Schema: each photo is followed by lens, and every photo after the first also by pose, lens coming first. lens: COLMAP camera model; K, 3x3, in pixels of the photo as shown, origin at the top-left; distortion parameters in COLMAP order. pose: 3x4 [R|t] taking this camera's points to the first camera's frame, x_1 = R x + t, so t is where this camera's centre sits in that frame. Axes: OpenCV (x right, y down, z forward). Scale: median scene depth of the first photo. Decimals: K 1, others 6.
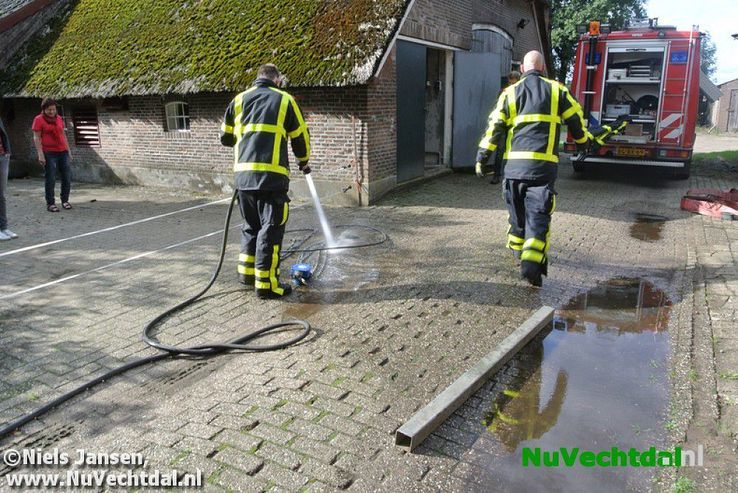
lens RADIAL K [[614.5, 0, 355.5], [0, 614.5, 264.4], [0, 0, 1]] dist [-0.095646, 0.030337]
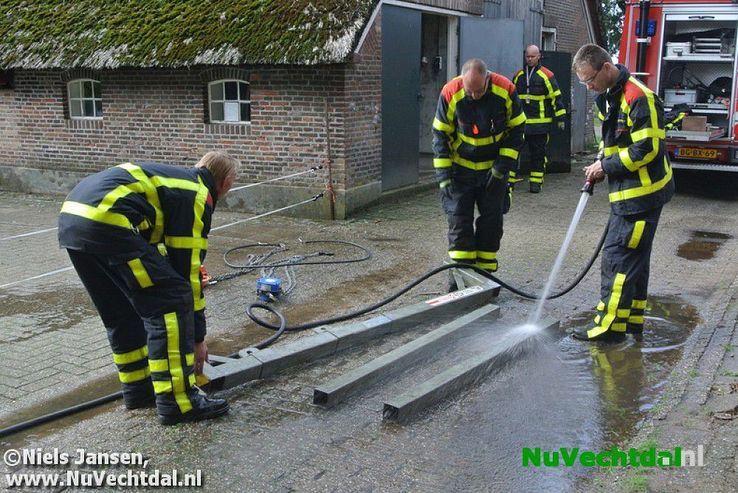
lens RADIAL K [[992.2, 0, 362.0], [0, 992.2, 267.9], [0, 0, 1]] dist [-0.053242, 0.000000]
pose [[0.998762, 0.006237, 0.049357, -0.015197], [-0.002744, 0.997506, -0.070528, 0.043681], [-0.049674, 0.070306, 0.996288, -0.192084]]
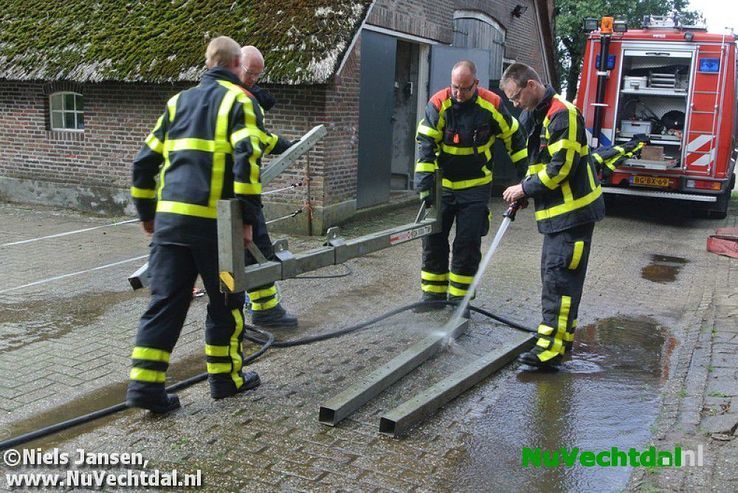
lens RADIAL K [[935.0, 0, 372.7], [0, 935.0, 267.9], [0, 0, 1]] dist [-0.059023, 0.000000]
pose [[0.993015, 0.029581, 0.114222, -0.042100], [-0.019721, 0.996056, -0.086508, 0.040906], [-0.116330, 0.083651, 0.989682, -0.162239]]
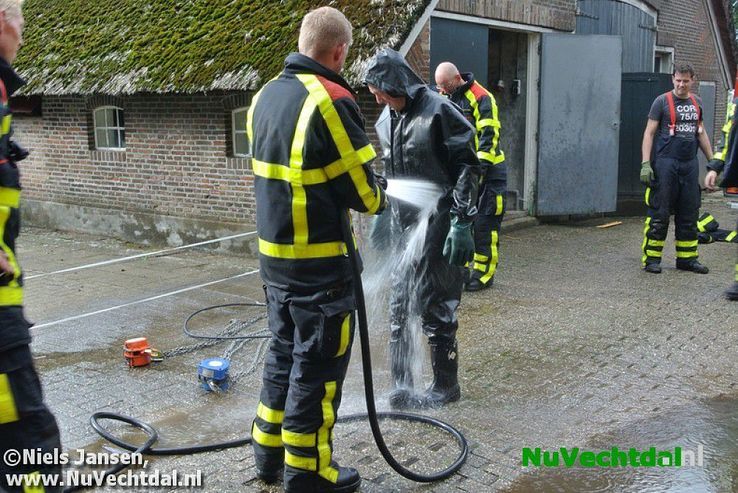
lens RADIAL K [[992.2, 0, 338.1], [0, 992.2, 263.4], [0, 0, 1]] dist [-0.053242, 0.000000]
pose [[0.992295, 0.032723, -0.119502, 0.088961], [-0.044386, 0.994365, -0.096274, -0.003418], [0.115678, 0.100836, 0.988155, -0.024713]]
